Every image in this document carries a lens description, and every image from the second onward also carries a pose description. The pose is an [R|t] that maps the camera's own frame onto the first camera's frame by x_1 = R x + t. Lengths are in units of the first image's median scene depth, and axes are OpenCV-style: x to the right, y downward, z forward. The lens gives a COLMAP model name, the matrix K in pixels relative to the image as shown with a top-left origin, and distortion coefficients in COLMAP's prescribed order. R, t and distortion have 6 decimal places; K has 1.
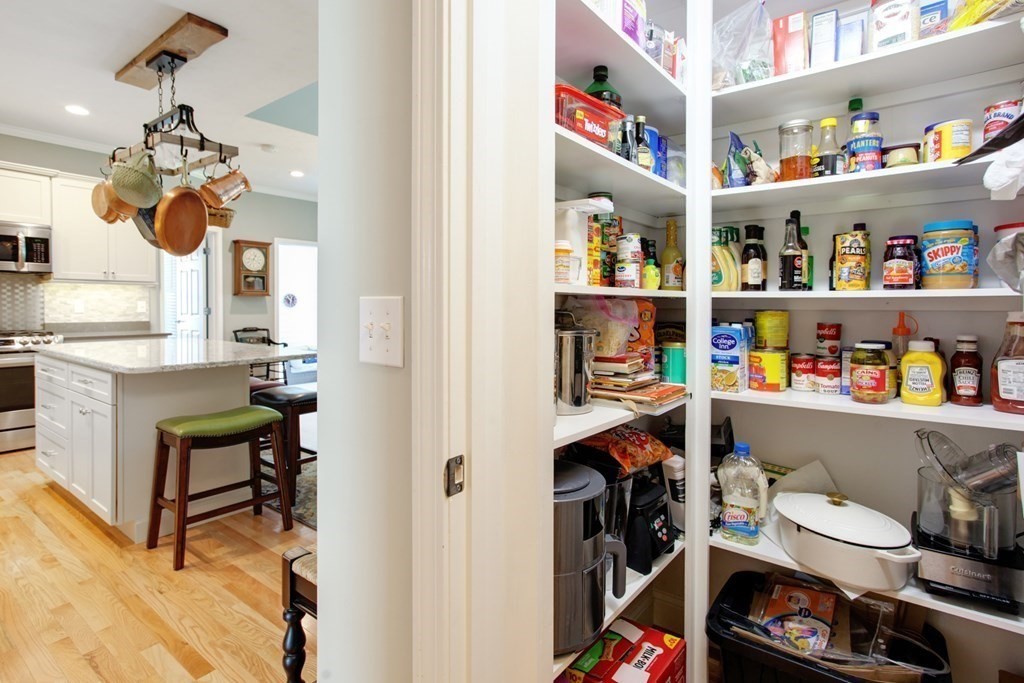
lens RADIAL K [[523.4, 0, 528.4], [0, 523.4, 319.1], [0, 0, 1]] dist [-0.078425, 0.036470]
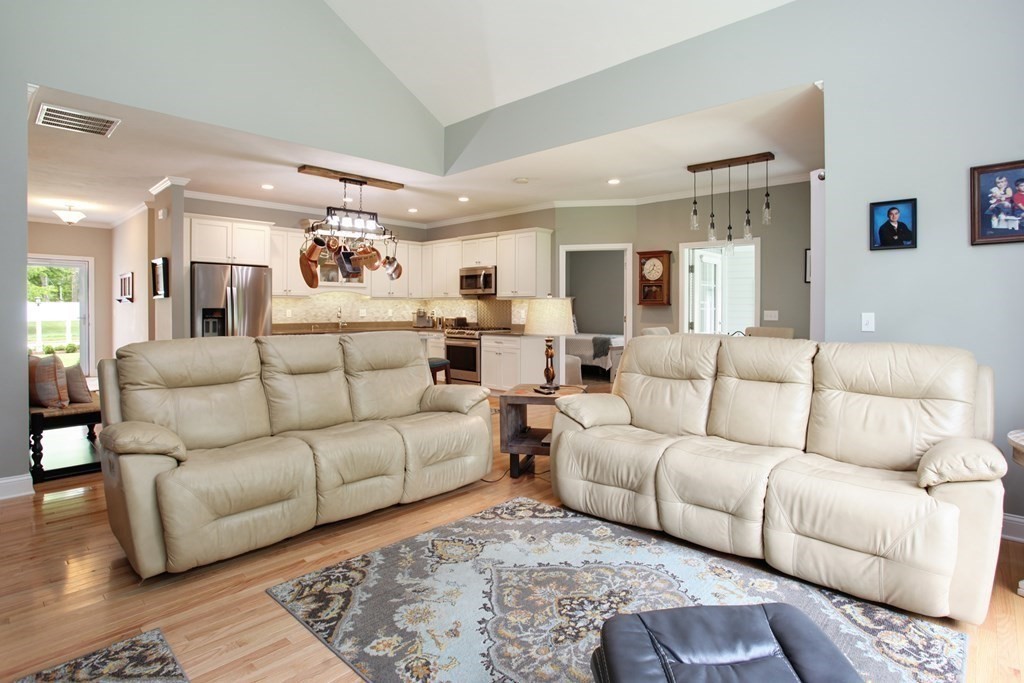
lens RADIAL K [[523.4, 0, 528.4], [0, 523.4, 319.1], [0, 0, 1]] dist [-0.078425, 0.036470]
pose [[-0.098712, 0.014088, -0.995016, 0.668903], [-0.030805, 0.999377, 0.017205, -0.035819], [0.994639, 0.032350, -0.098216, 1.114775]]
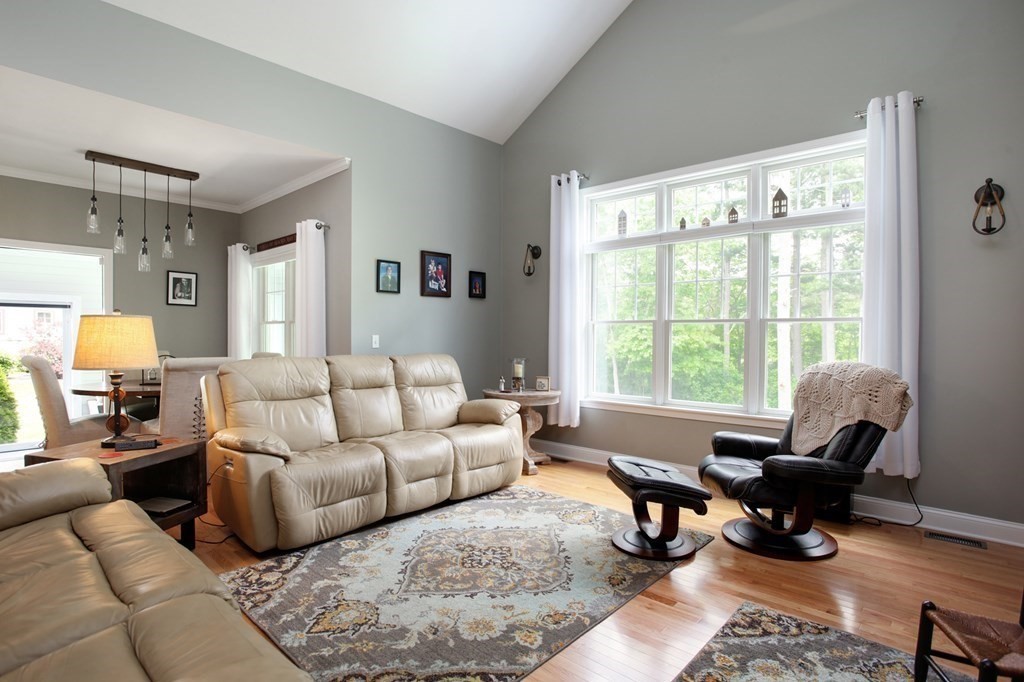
lens RADIAL K [[527.1, 0, 512.0], [0, 527.1, 341.0], [0, 0, 1]] dist [-0.045359, 0.000776]
pose [[0.994192, 0.003767, -0.107551, 0.351559], [-0.005808, 0.999809, -0.018669, -0.018971], [0.107460, 0.019186, 0.994024, 0.573181]]
